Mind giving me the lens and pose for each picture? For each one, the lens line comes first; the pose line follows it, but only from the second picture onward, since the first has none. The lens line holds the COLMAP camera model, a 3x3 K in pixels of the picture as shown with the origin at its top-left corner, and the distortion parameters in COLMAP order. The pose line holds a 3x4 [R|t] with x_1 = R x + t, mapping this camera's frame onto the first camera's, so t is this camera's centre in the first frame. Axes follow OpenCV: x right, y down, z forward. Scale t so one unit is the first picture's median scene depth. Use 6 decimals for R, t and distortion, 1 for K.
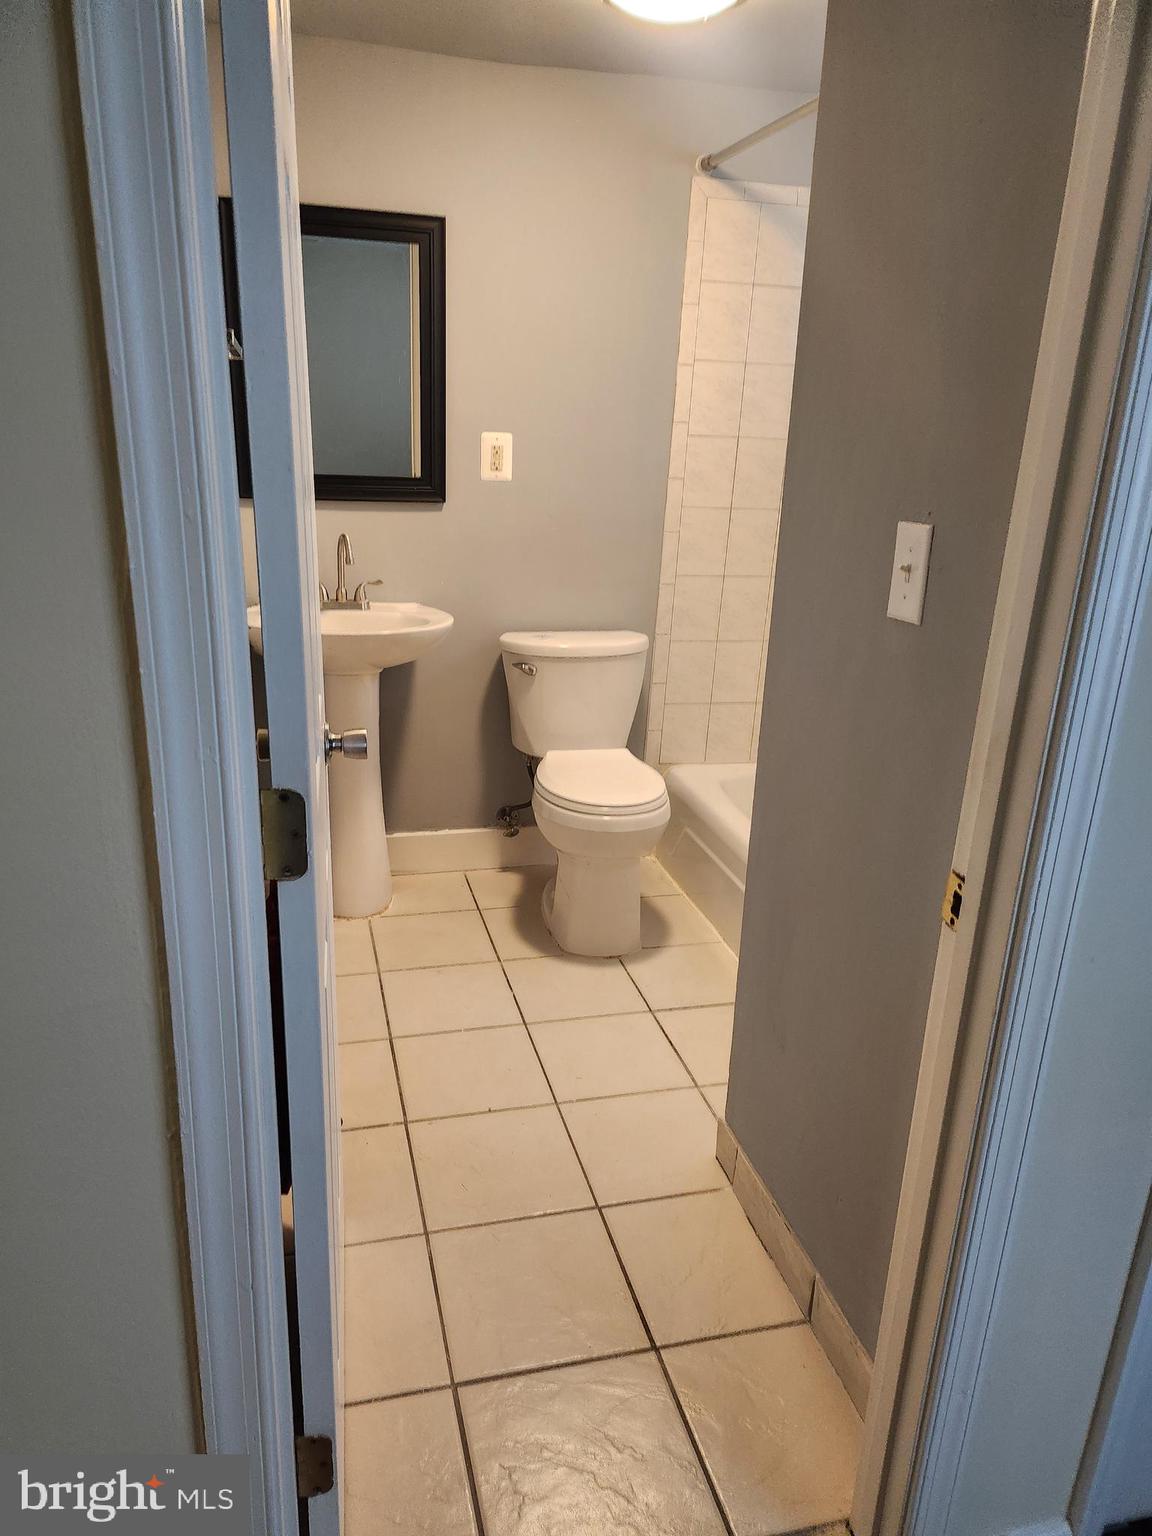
lens RADIAL K [[1069.6, 0, 570.4], [0, 1069.6, 783.4], [0, 0, 1]] dist [0.080348, -0.073951]
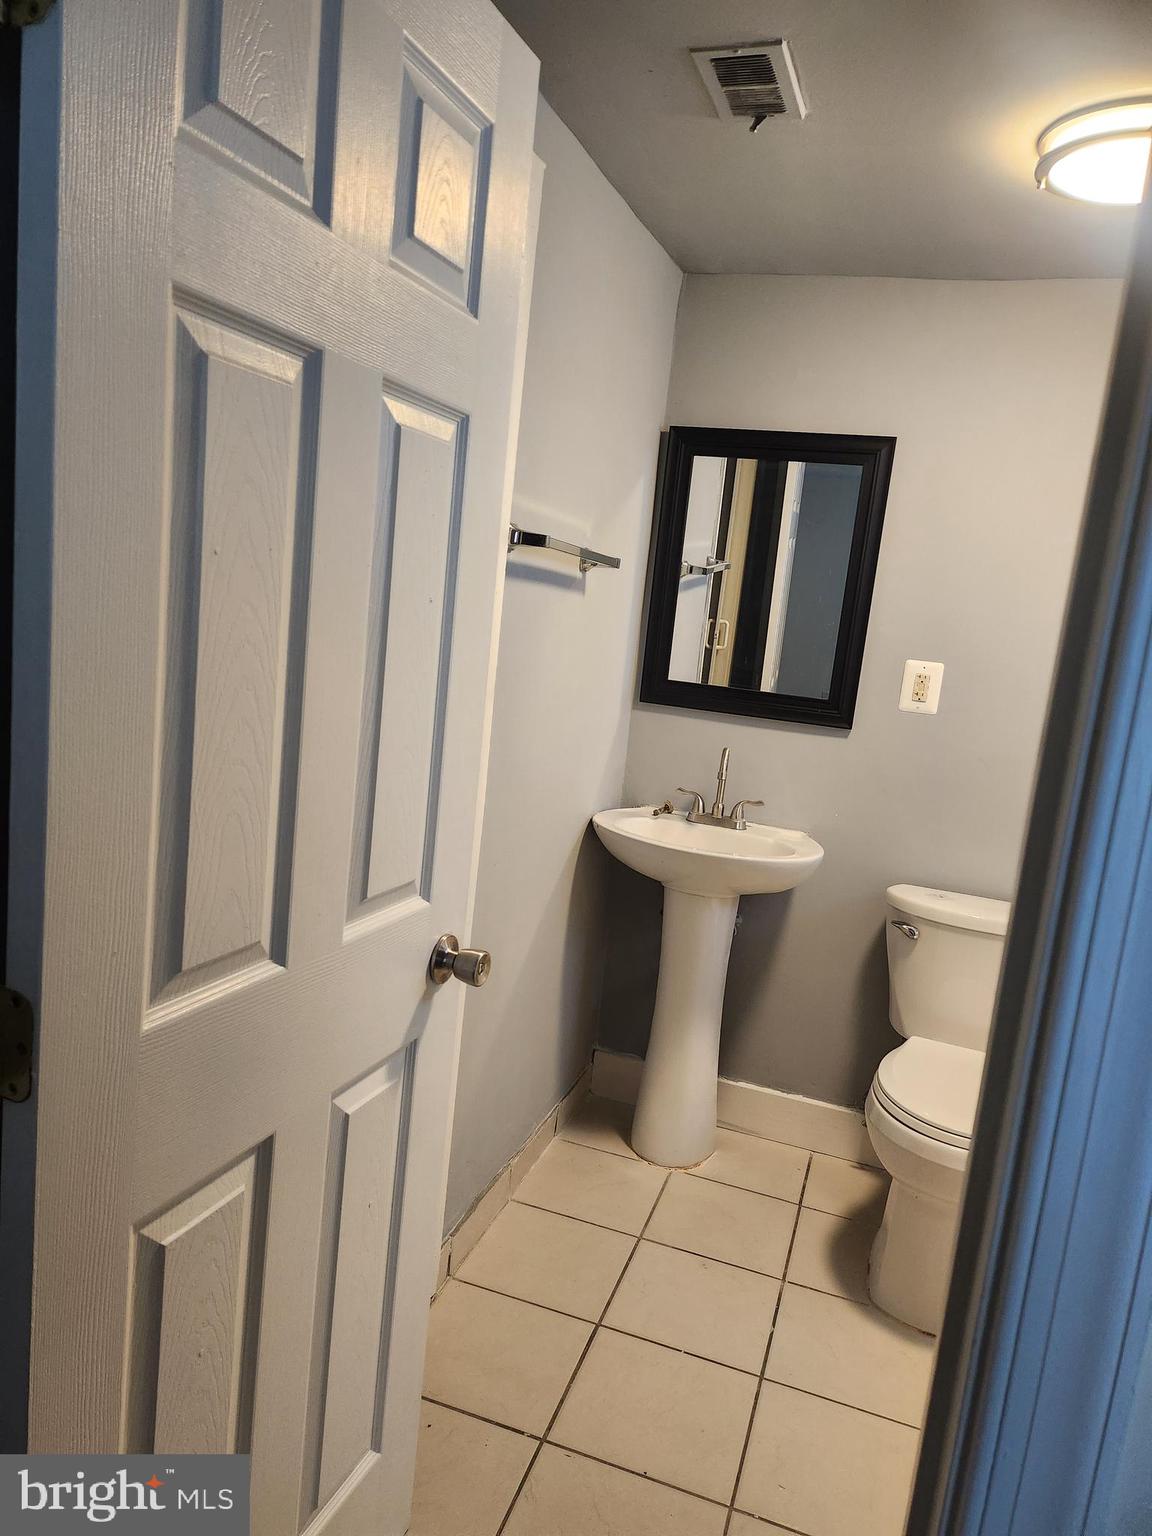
lens RADIAL K [[1069.6, 0, 579.7], [0, 1069.6, 782.3], [0, 0, 1]] dist [0.080348, -0.073951]
pose [[0.839735, 0.143117, -0.523797, 0.170631], [-0.245227, 0.960619, -0.130670, -0.046362], [0.484468, 0.238177, 0.841761, 0.147597]]
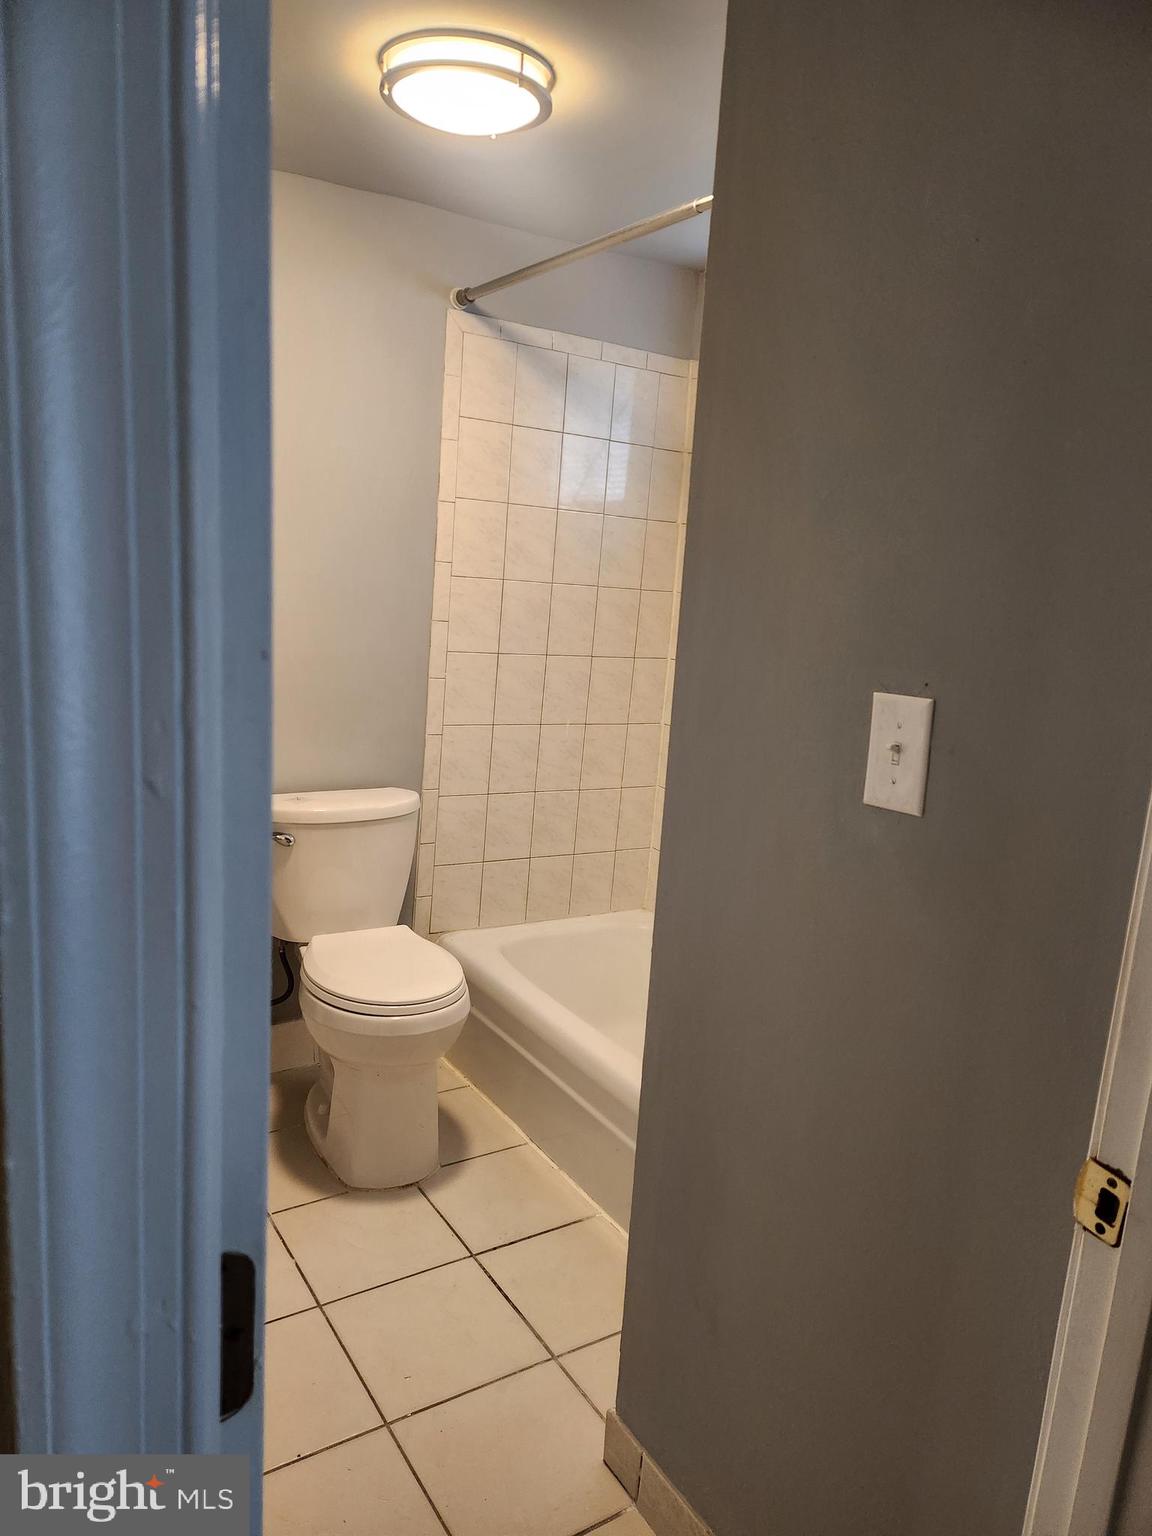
lens RADIAL K [[1069.6, 0, 570.1], [0, 1069.6, 781.6], [0, 0, 1]] dist [0.080348, -0.073951]
pose [[0.952644, -0.035055, 0.302062, -0.080703], [0.070222, 0.991845, -0.106360, -0.047127], [-0.295870, 0.122535, 0.947336, 0.133291]]
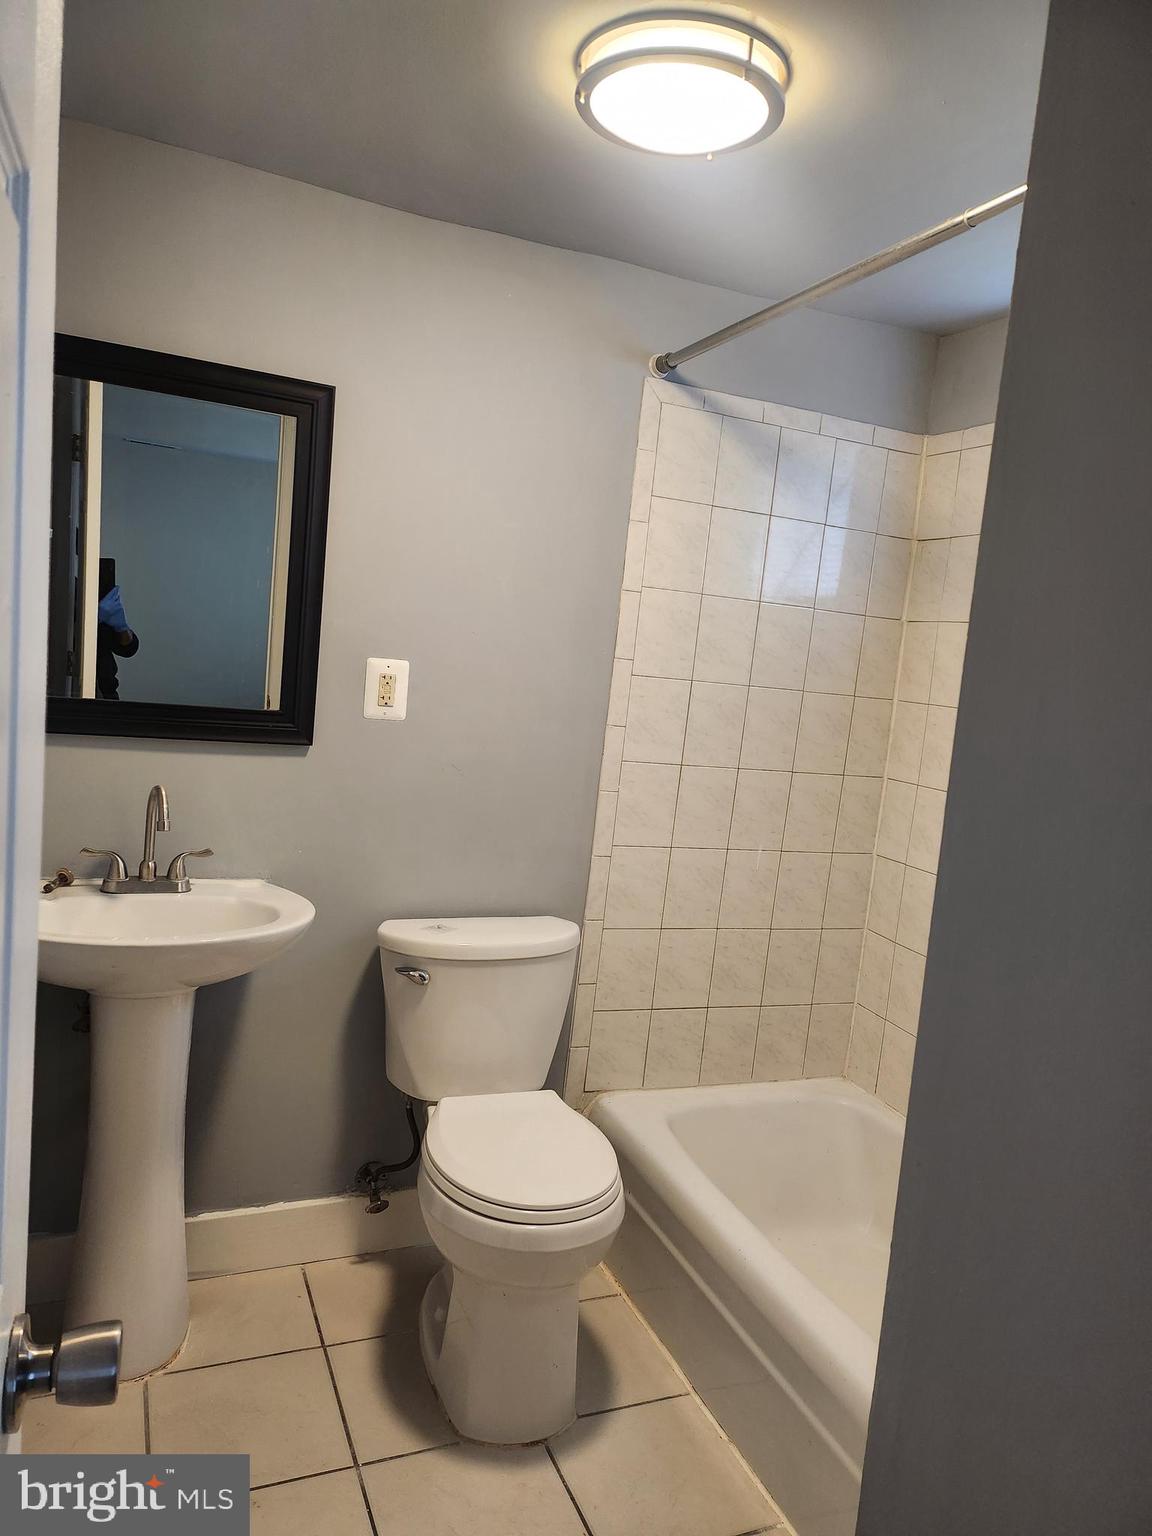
lens RADIAL K [[1069.6, 0, 589.4], [0, 1069.6, 776.1], [0, 0, 1]] dist [0.080348, -0.073951]
pose [[0.987134, 0.036458, 0.155685, -0.043815], [-0.004057, 0.979057, -0.203545, -0.093859], [-0.159845, 0.200295, 0.966608, 0.272752]]
